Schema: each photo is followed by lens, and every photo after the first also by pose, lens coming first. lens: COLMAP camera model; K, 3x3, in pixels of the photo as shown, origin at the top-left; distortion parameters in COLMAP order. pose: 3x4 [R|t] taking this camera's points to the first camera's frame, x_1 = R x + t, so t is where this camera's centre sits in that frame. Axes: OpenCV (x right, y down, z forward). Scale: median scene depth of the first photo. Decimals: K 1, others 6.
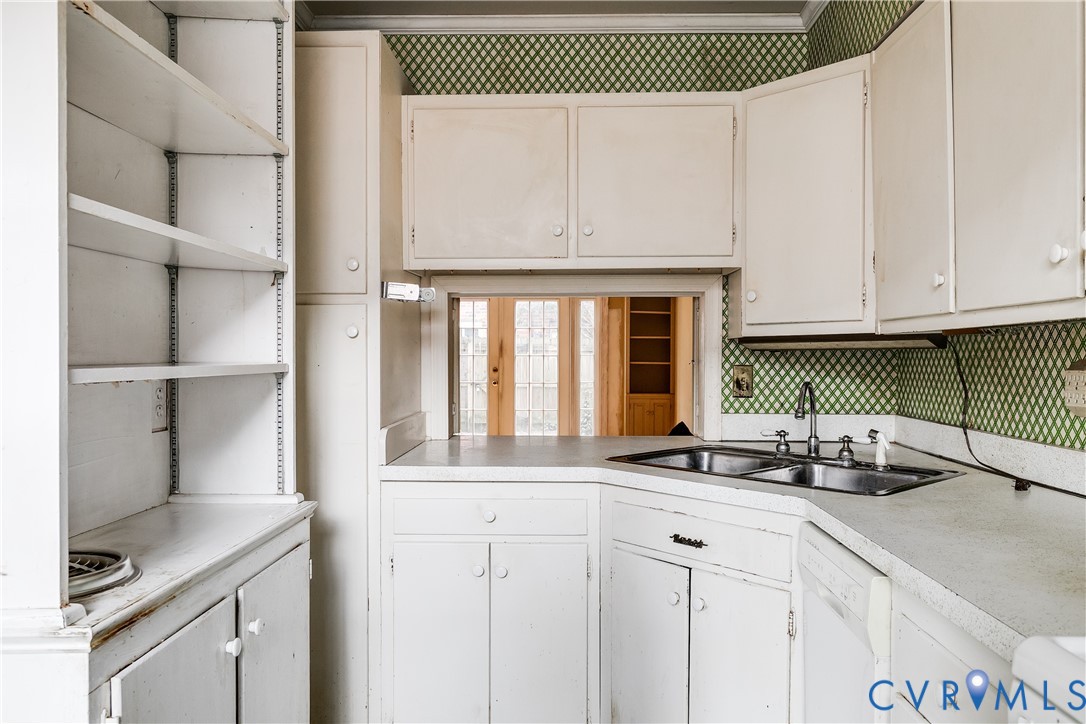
lens RADIAL K [[818.4, 0, 537.9], [0, 818.4, 359.5], [0, 0, 1]] dist [-0.009947, 0.001005]
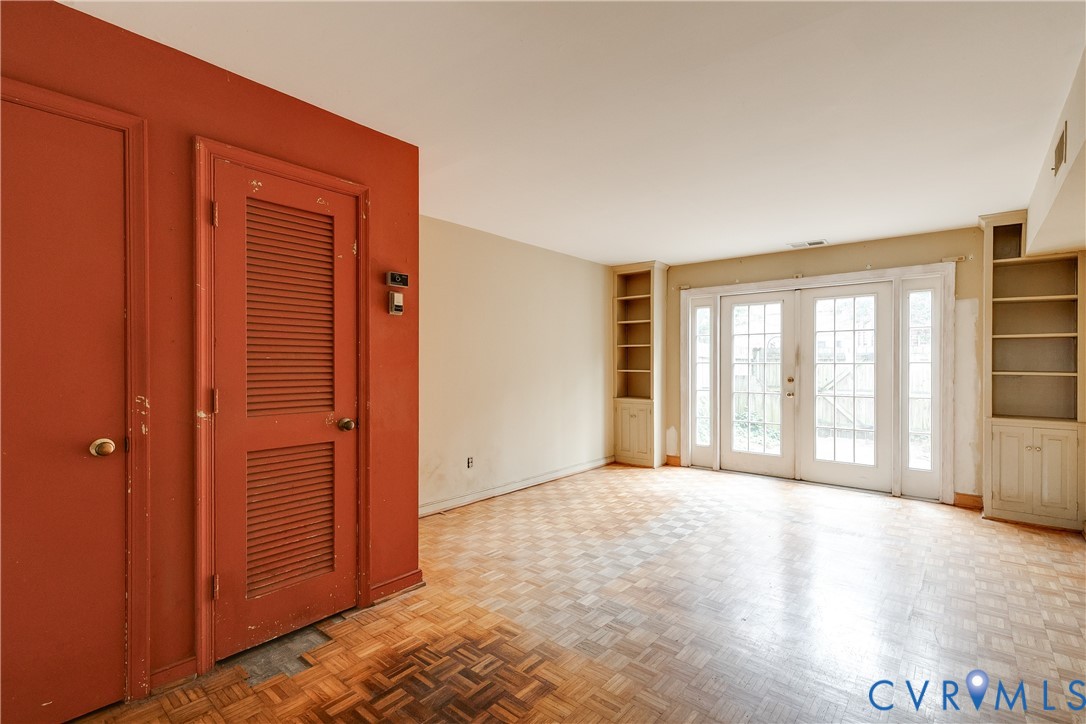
lens RADIAL K [[497.2, 0, 544.5], [0, 497.2, 365.0], [0, 0, 1]] dist [0.005233, -0.001675]
pose [[0.791319, 0.001846, -0.611401, 0.182211], [-0.011353, 0.999867, -0.011674, 0.016582], [0.611299, 0.016179, 0.791235, 1.121792]]
